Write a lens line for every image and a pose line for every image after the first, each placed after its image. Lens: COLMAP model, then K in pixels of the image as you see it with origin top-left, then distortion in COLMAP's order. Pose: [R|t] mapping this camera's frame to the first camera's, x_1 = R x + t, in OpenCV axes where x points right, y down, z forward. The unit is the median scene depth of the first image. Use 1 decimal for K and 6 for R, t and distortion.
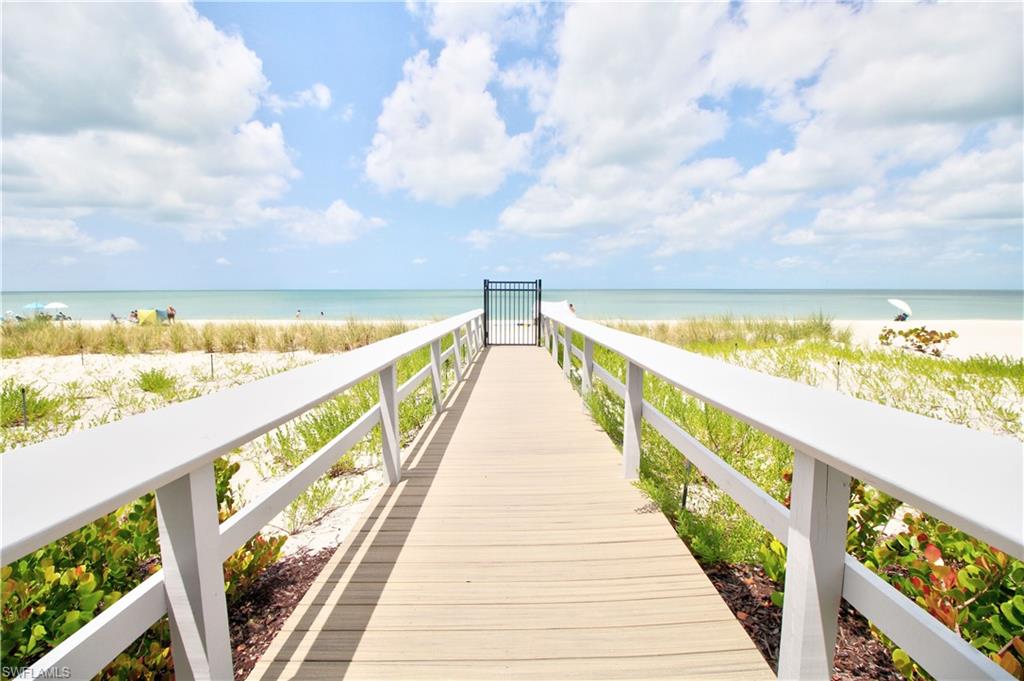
lens RADIAL K [[484.8, 0, 508.3], [0, 484.8, 331.8], [0, 0, 1]] dist [0.000619, -0.000212]
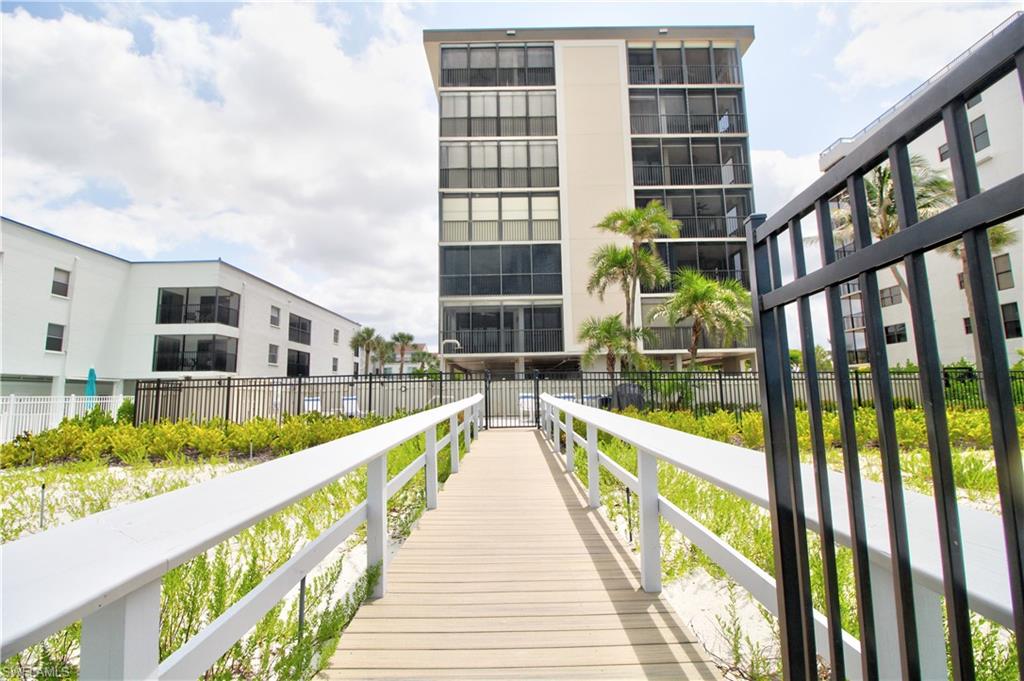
lens RADIAL K [[484.8, 0, 508.3], [0, 484.8, 331.8], [0, 0, 1]] dist [0.000619, -0.000212]
pose [[0.999950, -0.009640, 0.002620, -0.003955], [0.009943, 0.985692, -0.168264, 0.052728], [-0.000960, 0.168281, 0.985739, -0.934283]]
